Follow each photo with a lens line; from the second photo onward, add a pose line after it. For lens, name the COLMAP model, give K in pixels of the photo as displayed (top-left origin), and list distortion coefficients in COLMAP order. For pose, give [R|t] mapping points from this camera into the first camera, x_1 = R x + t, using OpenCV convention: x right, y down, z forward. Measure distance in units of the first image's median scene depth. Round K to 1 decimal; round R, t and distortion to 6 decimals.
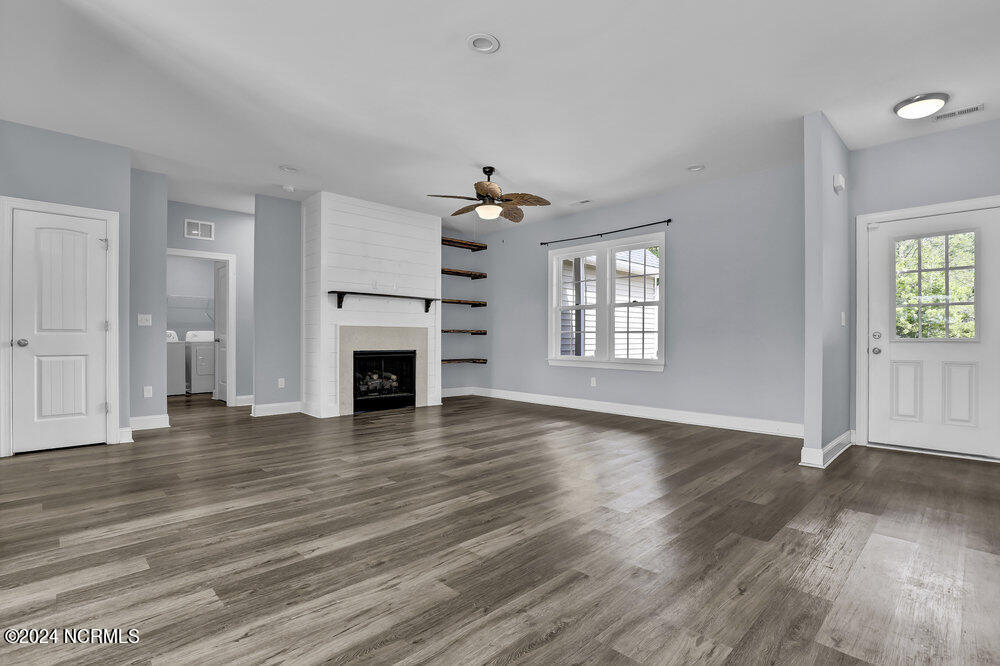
lens RADIAL K [[471.8, 0, 514.3], [0, 471.8, 337.4], [0, 0, 1]] dist [-0.022110, 0.000181]
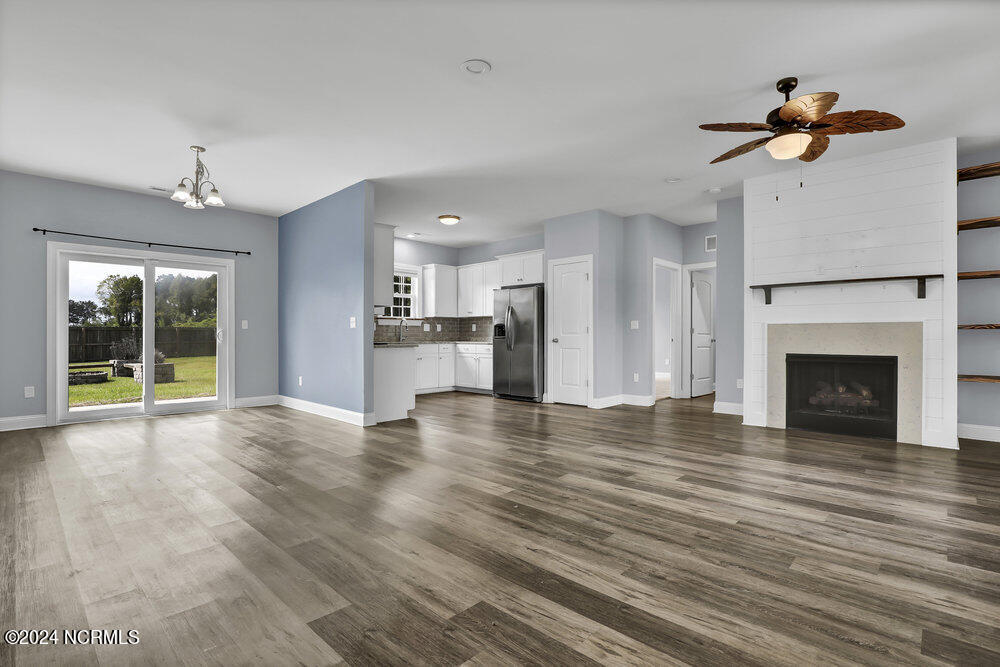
lens RADIAL K [[471.8, 0, 514.3], [0, 471.8, 337.9], [0, 0, 1]] dist [-0.022110, 0.000181]
pose [[0.049626, 0.000161, -0.998768, 0.478764], [0.001044, 0.999999, 0.000213, 0.000282], [0.998767, -0.001053, 0.049626, 0.483387]]
